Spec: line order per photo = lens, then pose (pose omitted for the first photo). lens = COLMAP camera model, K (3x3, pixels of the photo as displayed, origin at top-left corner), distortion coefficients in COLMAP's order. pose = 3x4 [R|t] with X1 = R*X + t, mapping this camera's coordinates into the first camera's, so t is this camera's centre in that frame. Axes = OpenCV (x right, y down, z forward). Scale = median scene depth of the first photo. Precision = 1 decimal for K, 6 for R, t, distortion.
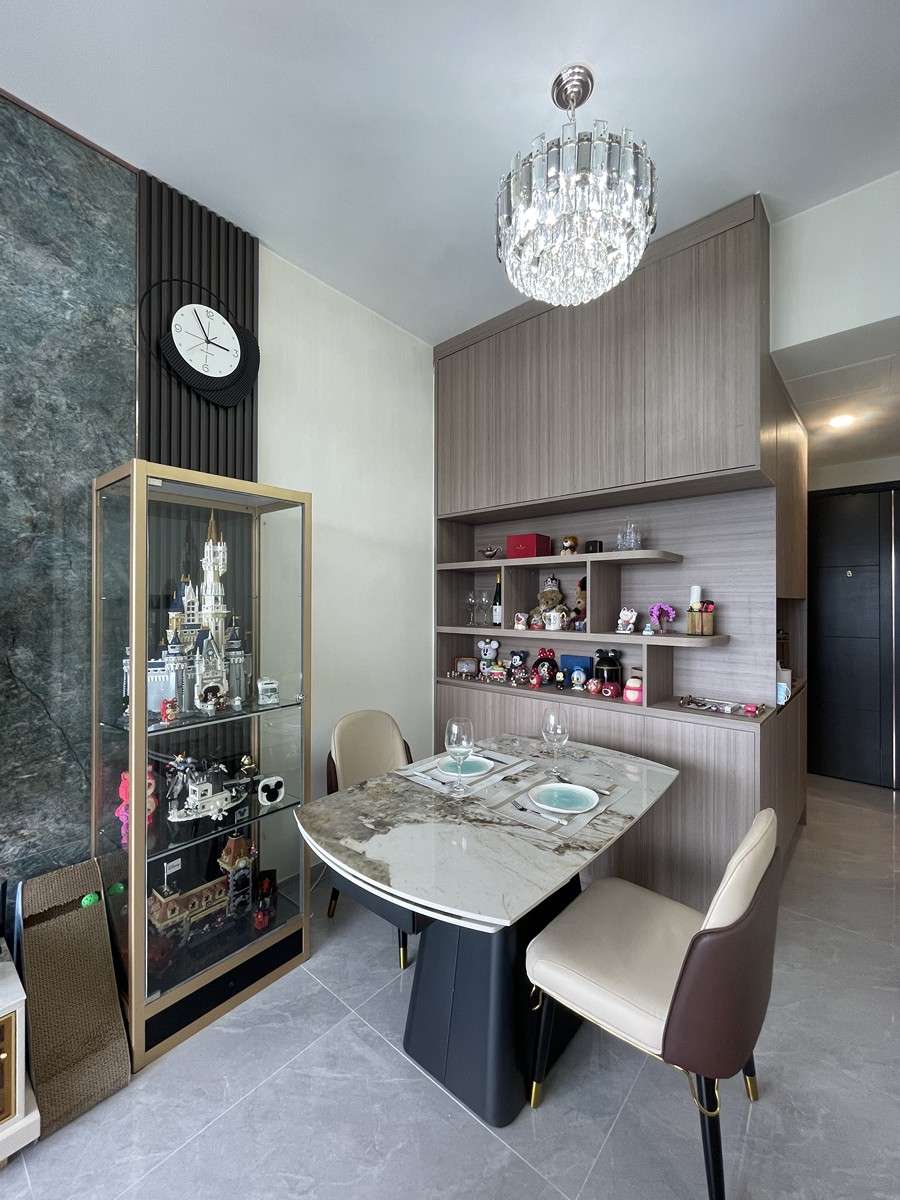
lens RADIAL K [[488.4, 0, 452.3], [0, 488.4, 600.3], [0, 0, 1]] dist [-0.003246, -0.000201]
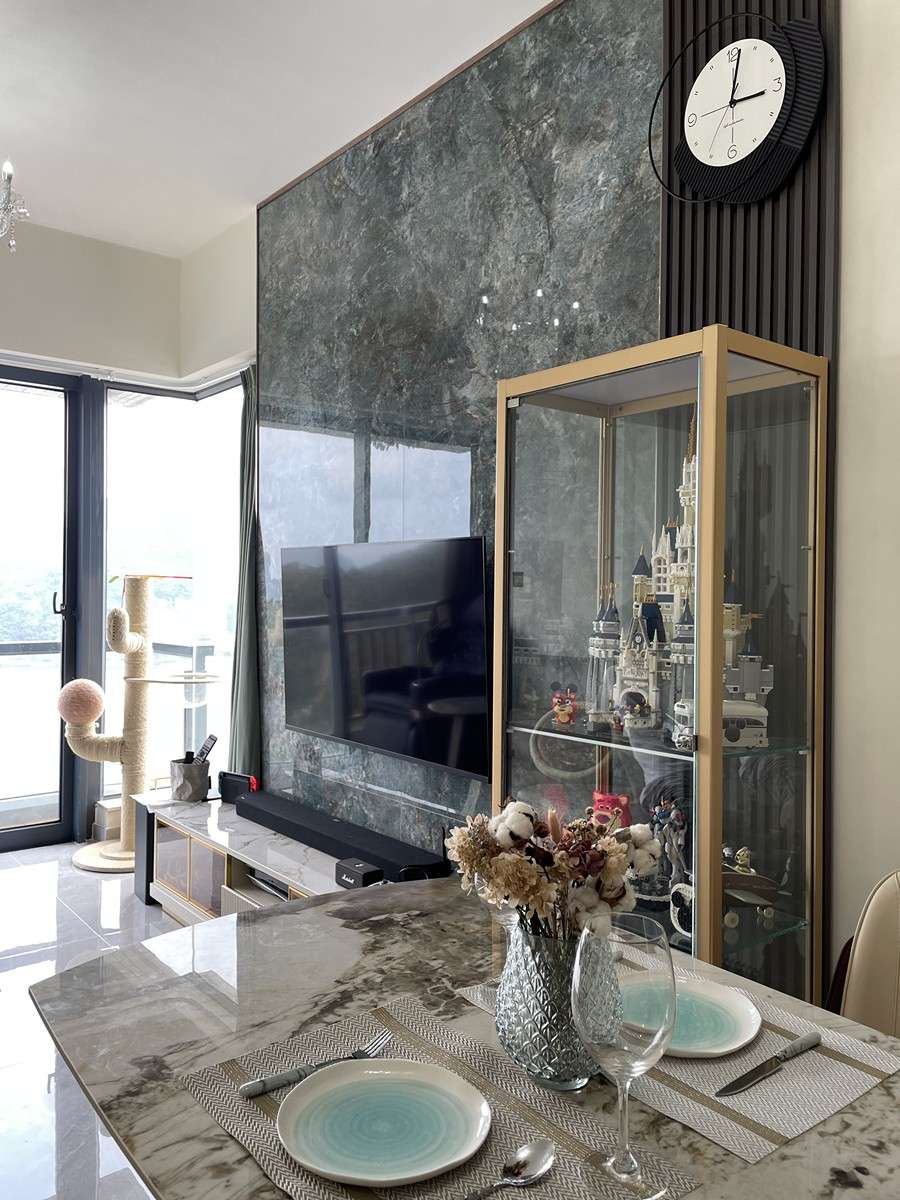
lens RADIAL K [[904.8, 0, 451.0], [0, 904.8, 593.5], [0, 0, 1]] dist [0.025787, -0.008317]
pose [[-0.177365, 0.007082, -0.984120, 0.824669], [-0.007816, 0.999932, 0.008604, 0.048780], [0.984114, 0.009218, -0.177298, 1.161003]]
